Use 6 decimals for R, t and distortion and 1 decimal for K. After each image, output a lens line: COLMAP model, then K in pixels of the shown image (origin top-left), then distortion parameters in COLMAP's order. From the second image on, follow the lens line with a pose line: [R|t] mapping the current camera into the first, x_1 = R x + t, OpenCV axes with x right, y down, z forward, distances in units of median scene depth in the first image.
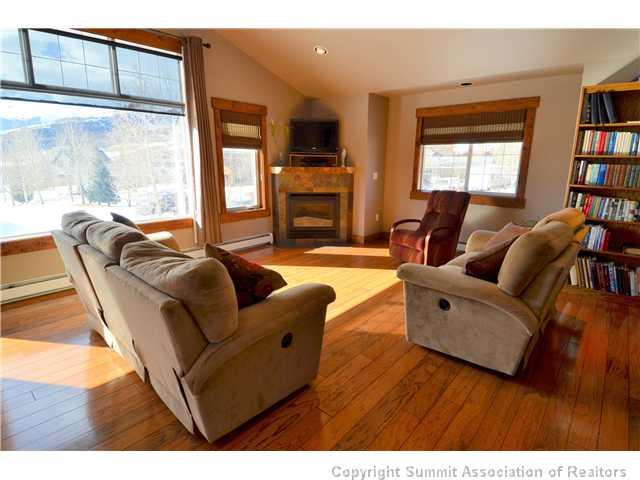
lens RADIAL K [[335.0, 0, 322.7], [0, 335.0, 239.2], [0, 0, 1]] dist [0.057853, -0.059064]
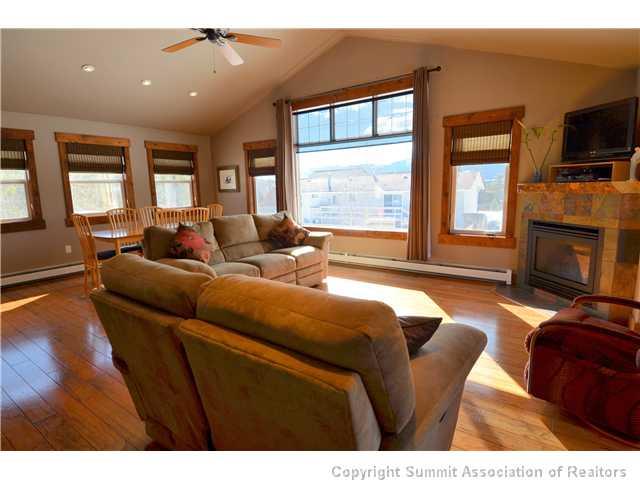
lens RADIAL K [[335.0, 0, 322.7], [0, 335.0, 239.2], [0, 0, 1]] dist [0.057853, -0.059064]
pose [[0.116462, 0.144115, -0.982684, 0.605415], [-0.196269, 0.973245, 0.119470, -0.107042], [0.973609, 0.178956, 0.141632, 0.525671]]
